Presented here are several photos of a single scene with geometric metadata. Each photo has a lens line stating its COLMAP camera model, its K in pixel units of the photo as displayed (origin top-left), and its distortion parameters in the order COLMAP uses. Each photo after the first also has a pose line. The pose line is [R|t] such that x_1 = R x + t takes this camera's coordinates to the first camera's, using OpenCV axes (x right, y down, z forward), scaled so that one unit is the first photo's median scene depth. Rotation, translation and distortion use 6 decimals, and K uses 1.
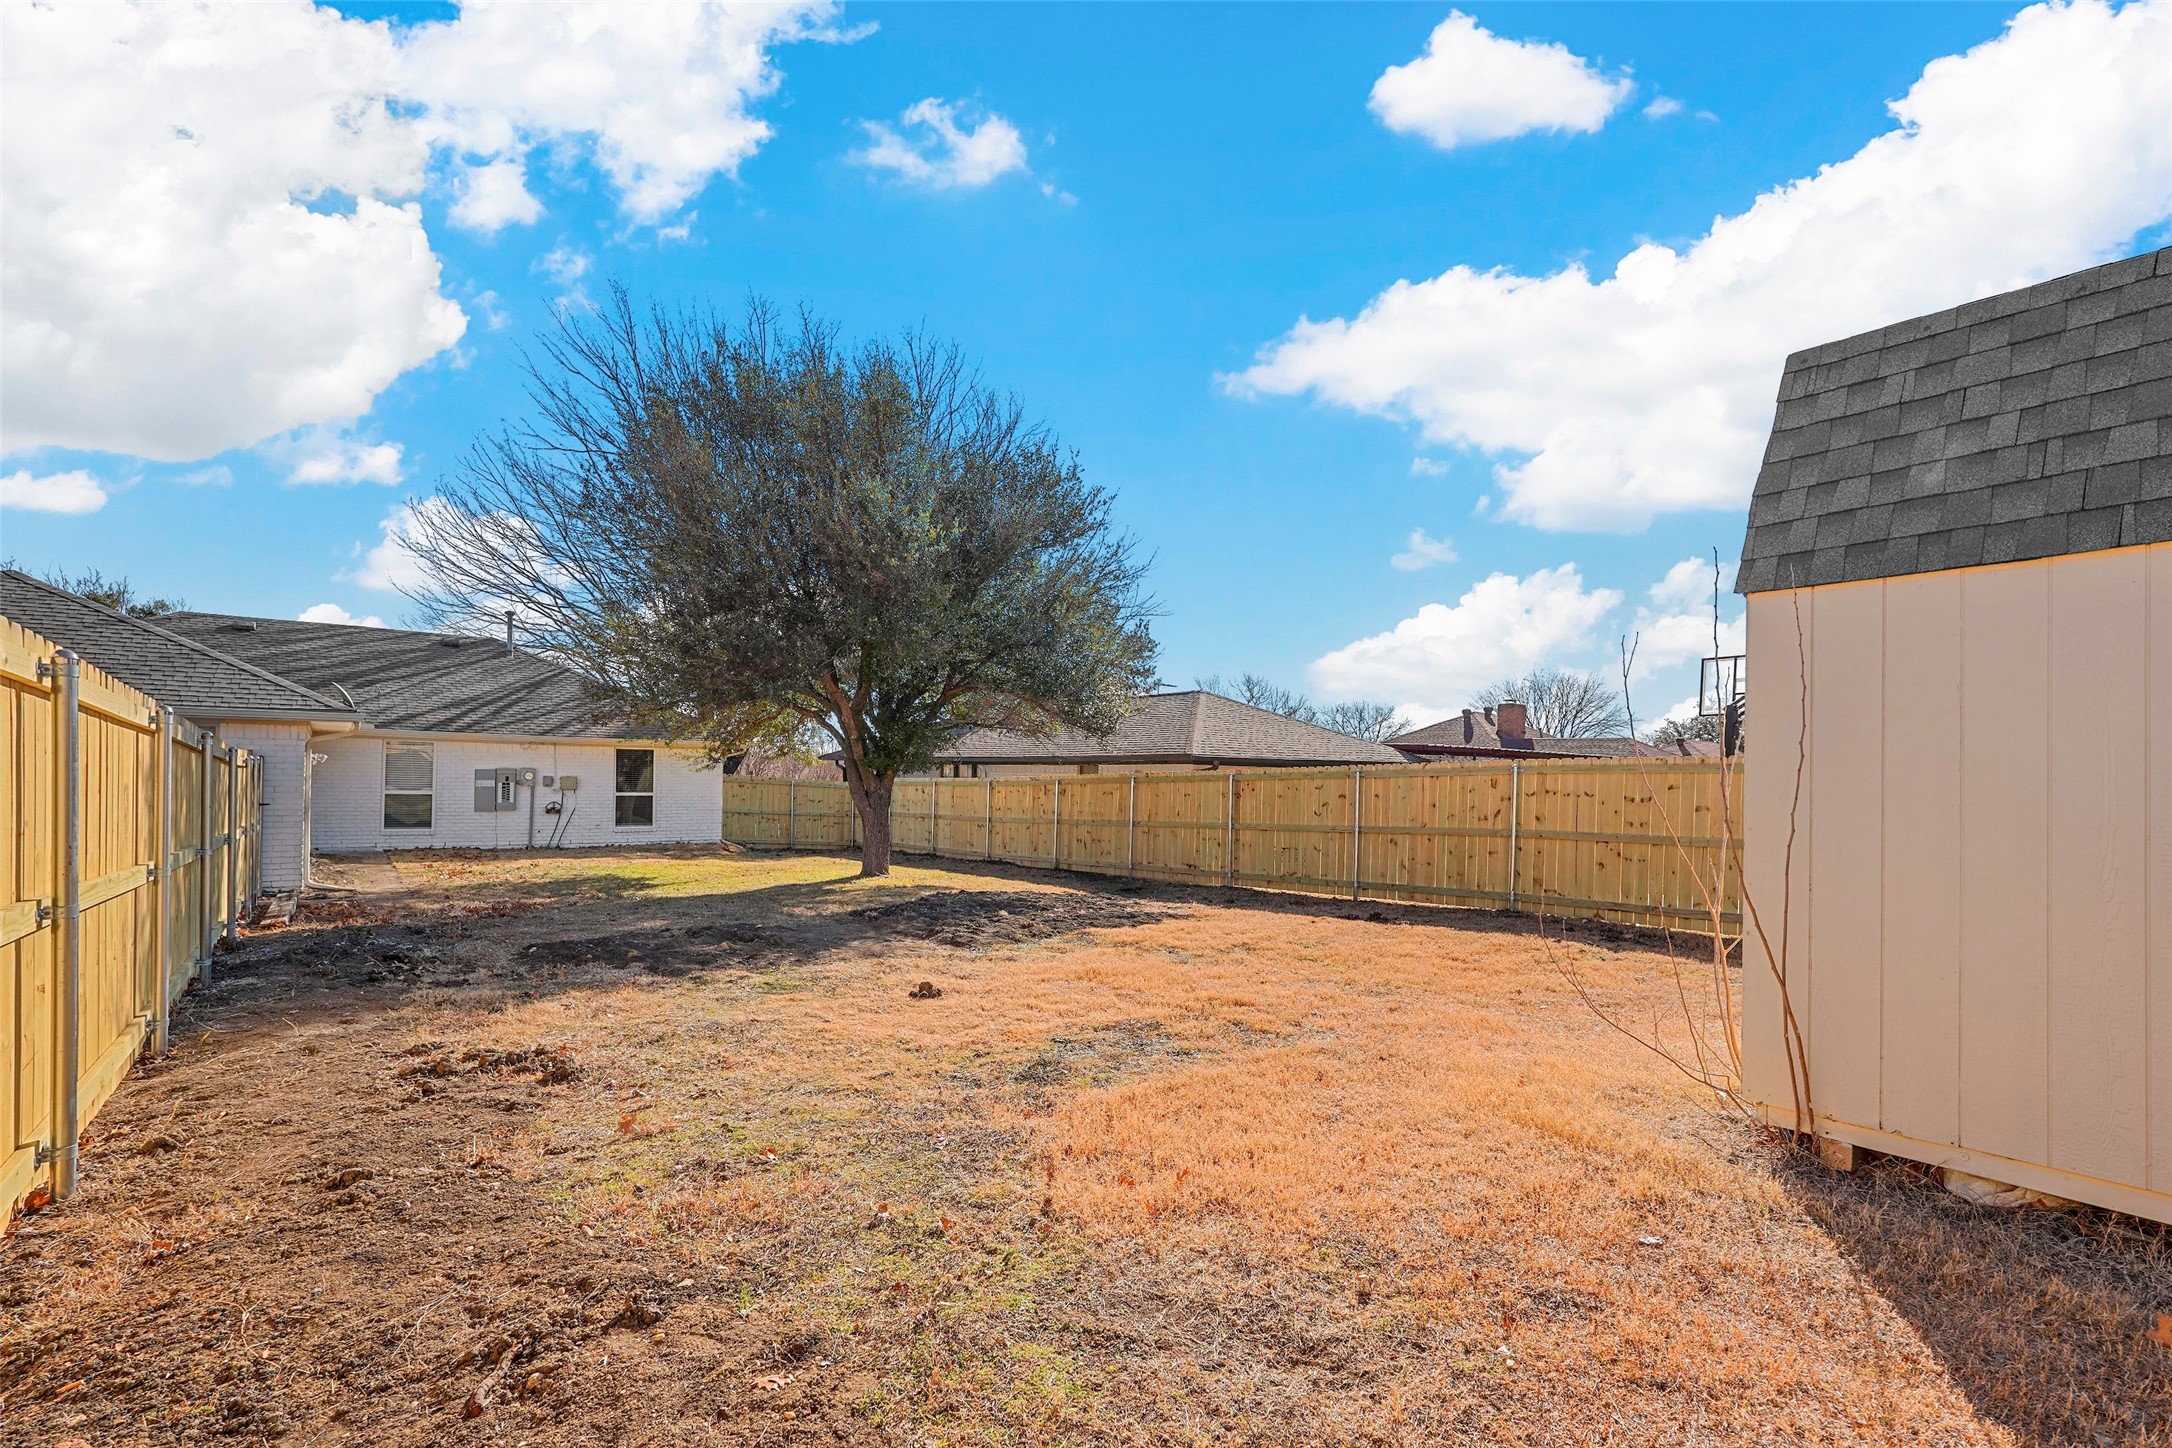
lens RADIAL K [[1019.5, 0, 1089.0], [0, 1019.5, 773.3], [0, 0, 1]] dist [-0.001176, 0.000224]
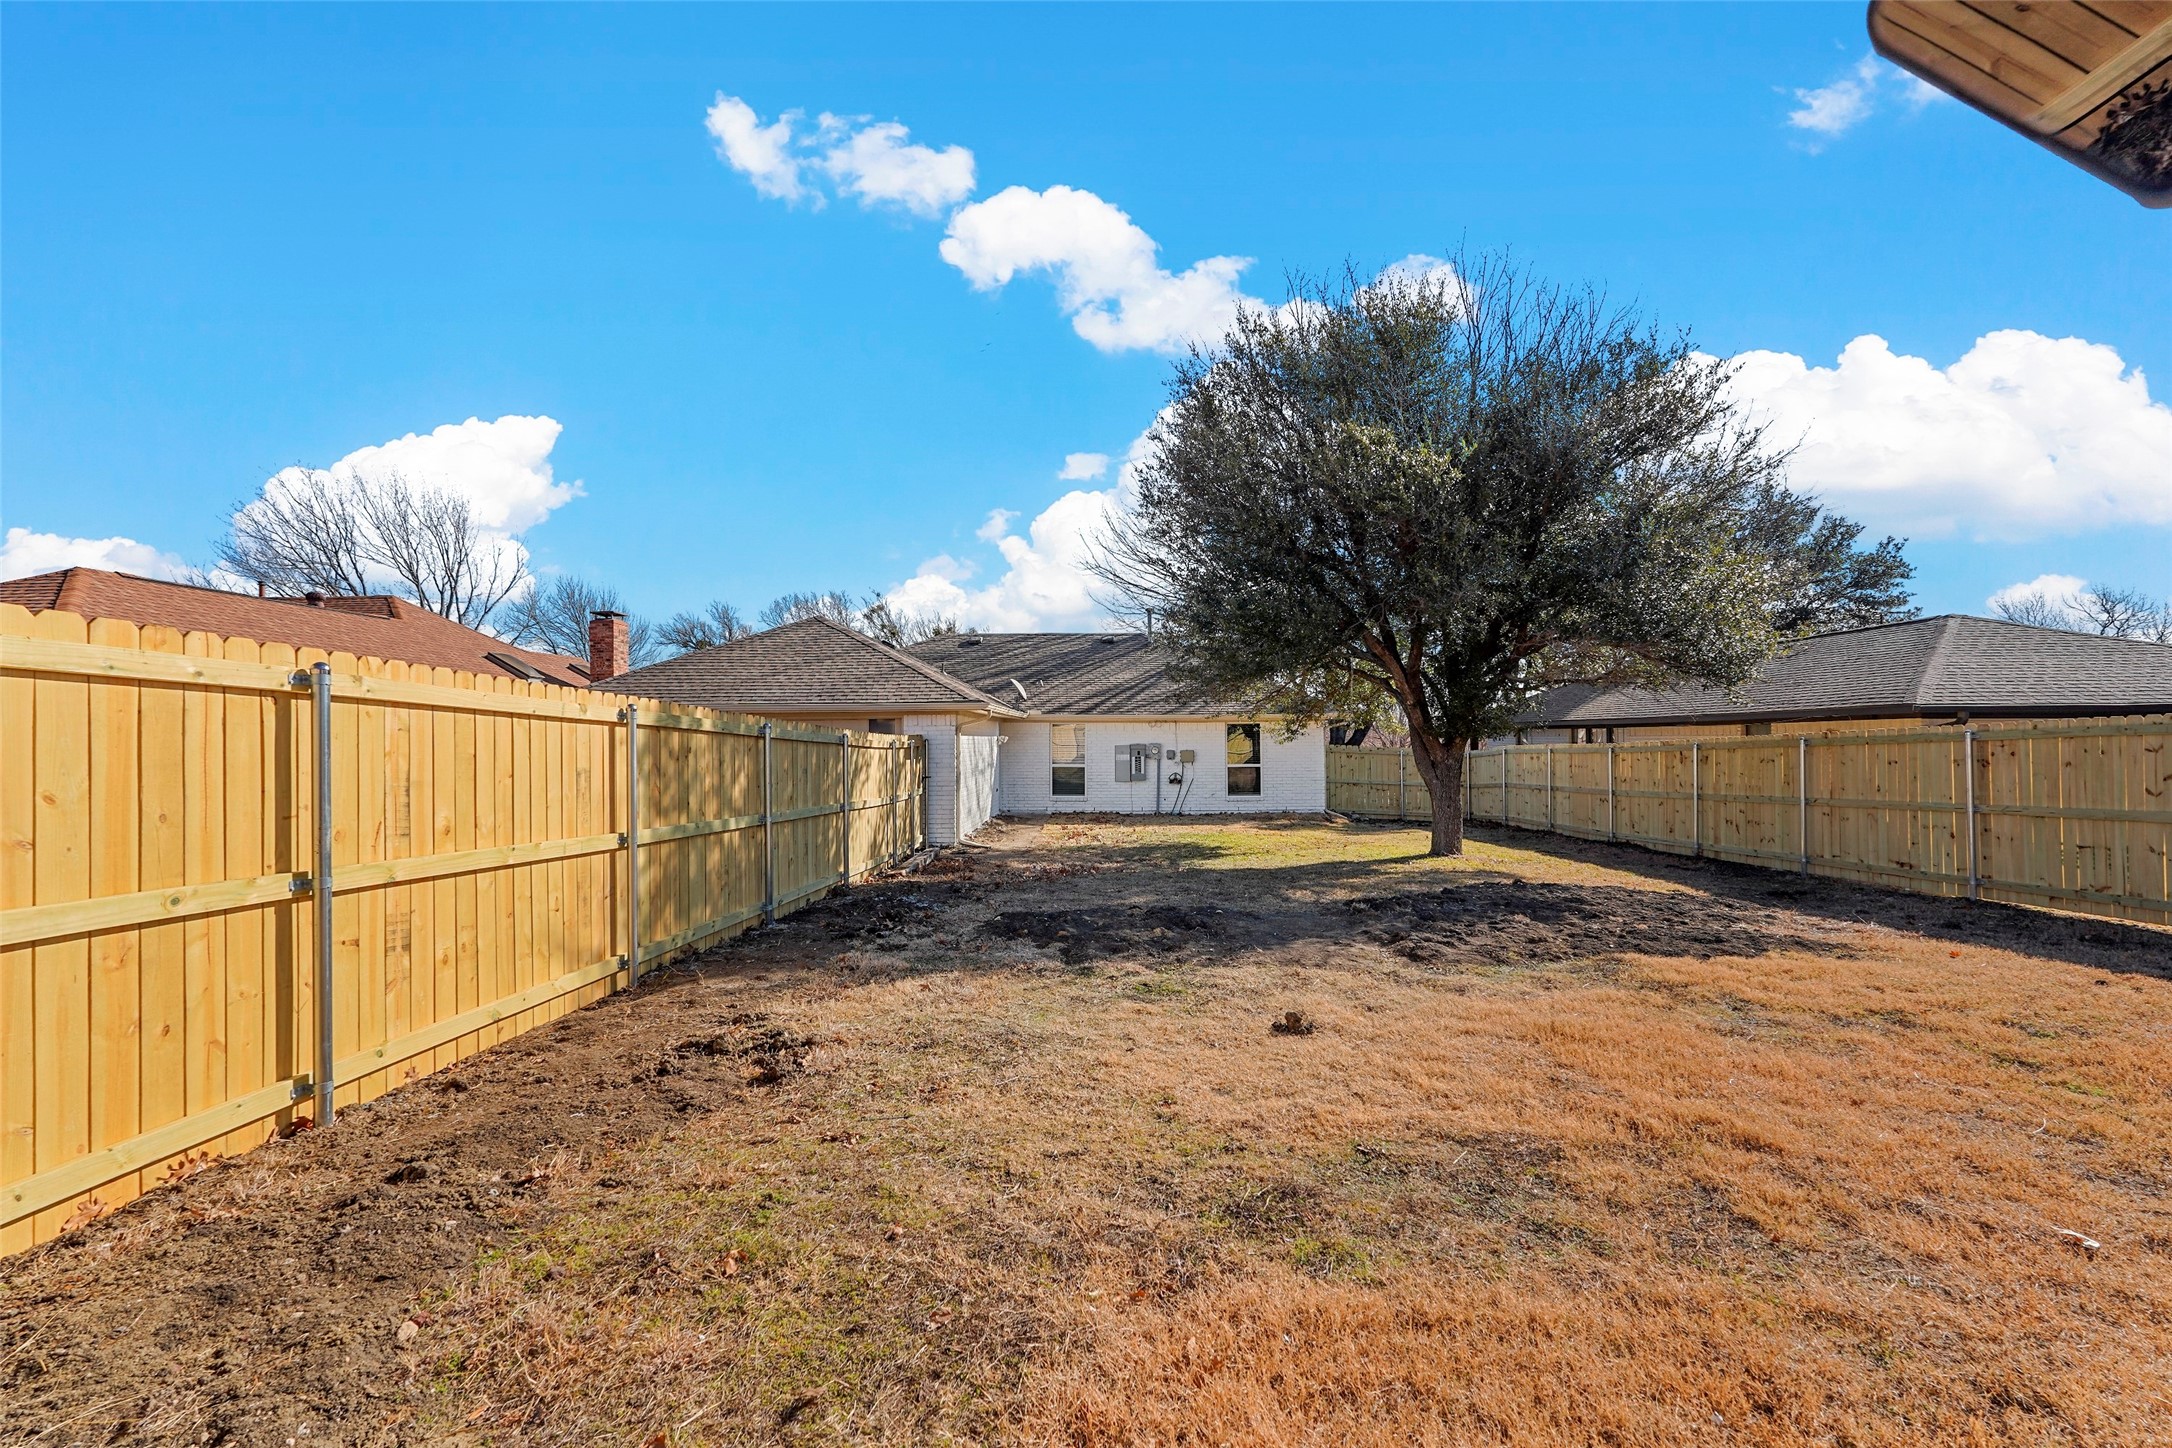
lens RADIAL K [[964.8, 0, 1078.0], [0, 964.8, 726.8], [0, 0, 1]] dist [-0.014984, 0.009923]
pose [[0.777900, -0.032120, -0.627566, 0.074436], [0.021951, 0.999472, -0.023947, 0.000202], [0.628004, 0.004852, 0.778195, 0.133052]]
